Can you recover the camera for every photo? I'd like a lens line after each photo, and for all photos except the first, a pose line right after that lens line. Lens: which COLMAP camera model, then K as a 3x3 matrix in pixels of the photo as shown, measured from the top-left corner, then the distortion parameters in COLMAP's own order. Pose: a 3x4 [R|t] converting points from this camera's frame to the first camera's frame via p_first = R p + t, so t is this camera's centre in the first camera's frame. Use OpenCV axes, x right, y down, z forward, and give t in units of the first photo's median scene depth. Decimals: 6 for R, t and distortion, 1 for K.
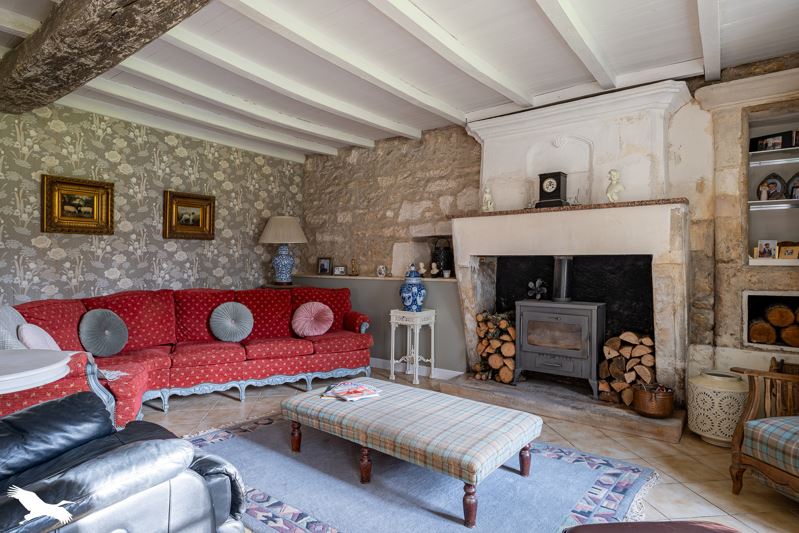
lens RADIAL K [[455.8, 0, 398.5], [0, 455.8, 267.7], [0, 0, 1]] dist [-0.004206, -0.000305]
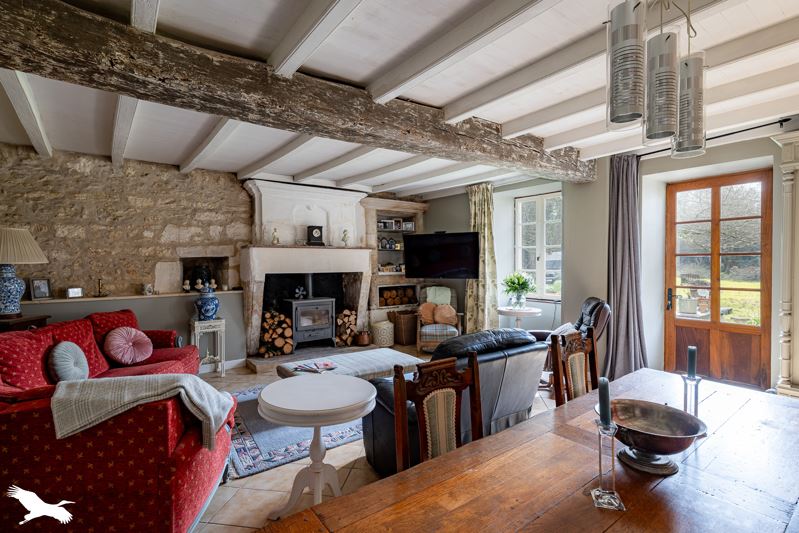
lens RADIAL K [[390.5, 0, 398.1], [0, 390.5, 264.9], [0, 0, 1]] dist [0.001085, 0.000179]
pose [[0.265006, -0.016565, 0.964104, -0.953084], [0.012378, 0.999828, 0.013777, -0.068416], [-0.964167, 0.008282, 0.265166, 0.269409]]
